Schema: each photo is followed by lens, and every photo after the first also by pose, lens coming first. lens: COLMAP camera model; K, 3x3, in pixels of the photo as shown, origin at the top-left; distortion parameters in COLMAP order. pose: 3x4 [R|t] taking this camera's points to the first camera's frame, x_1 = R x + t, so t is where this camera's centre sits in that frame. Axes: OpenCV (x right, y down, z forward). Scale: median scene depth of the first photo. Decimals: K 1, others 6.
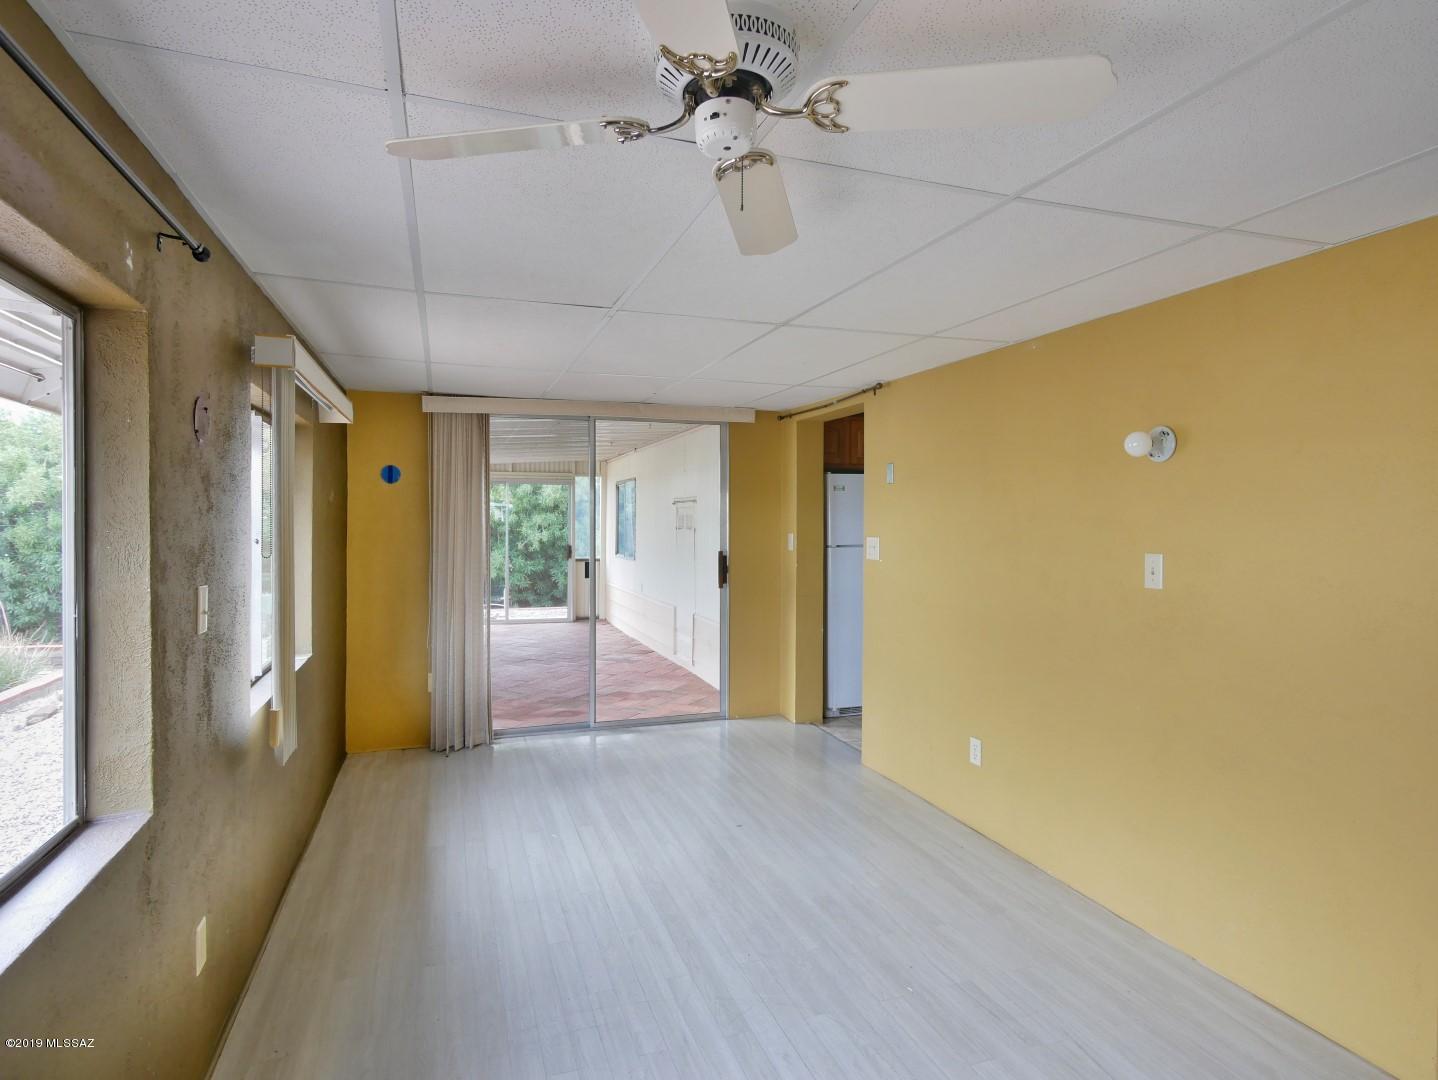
lens RADIAL K [[797.8, 0, 724.9], [0, 797.8, 531.3], [0, 0, 1]] dist [0.000940, -0.000351]
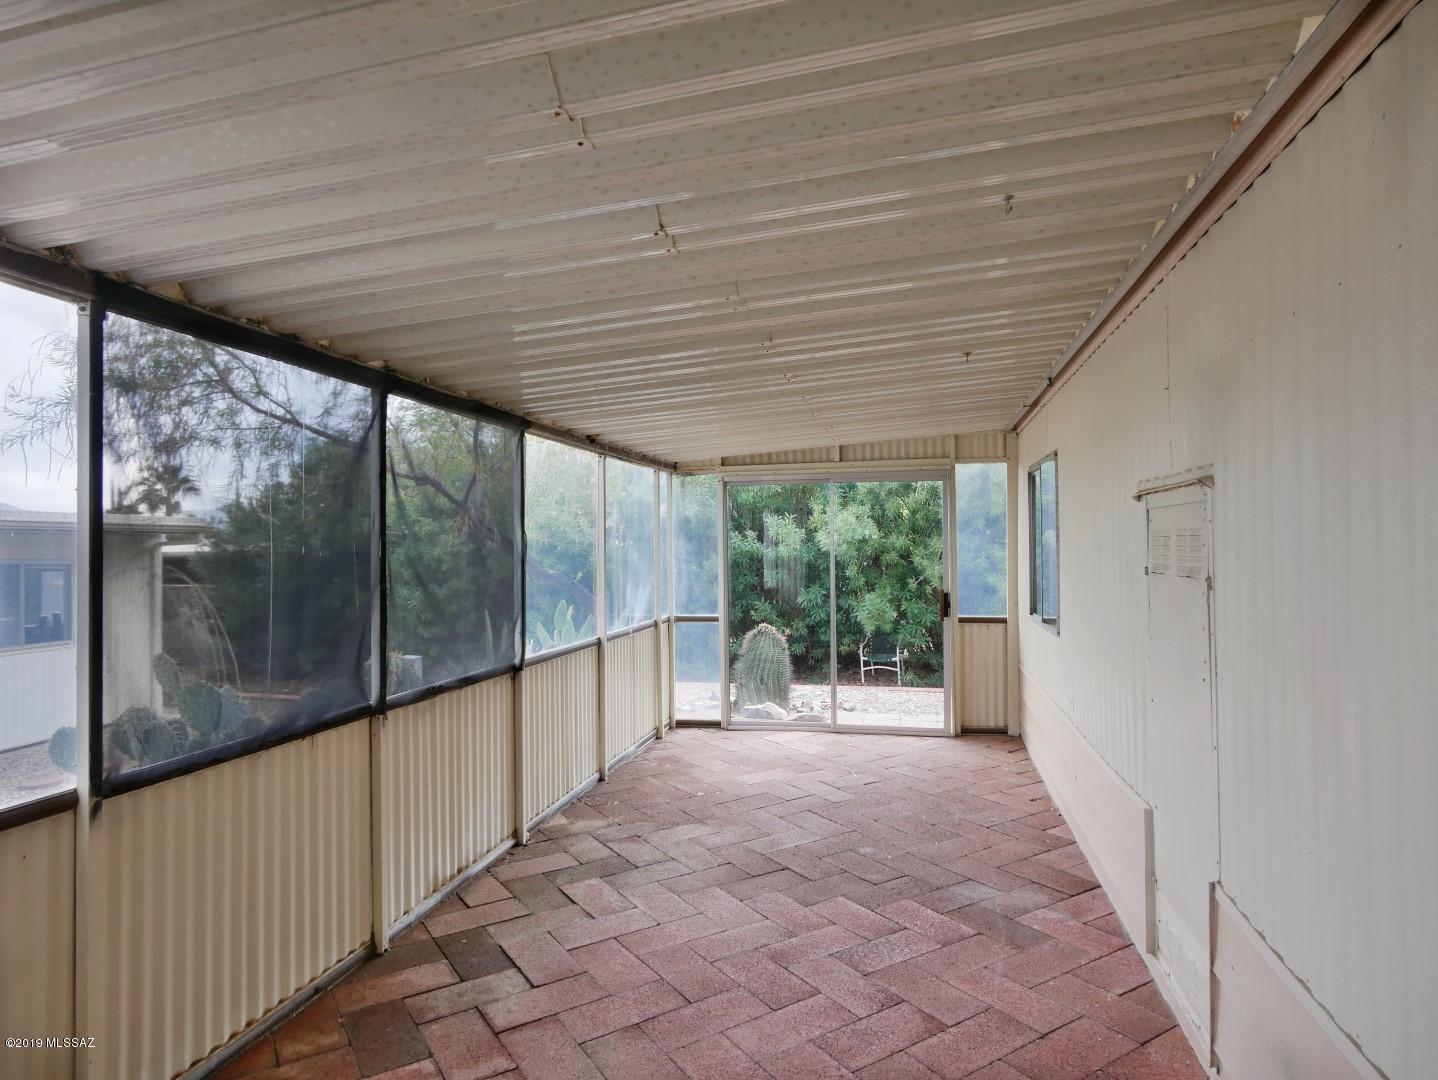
lens RADIAL K [[797.8, 0, 724.9], [0, 797.8, 531.3], [0, 0, 1]] dist [0.000940, -0.000351]
pose [[0.825282, -0.021588, -0.564308, -0.013726], [0.005778, 0.999540, -0.029788, -0.008602], [0.564691, 0.021323, 0.825027, 0.471567]]
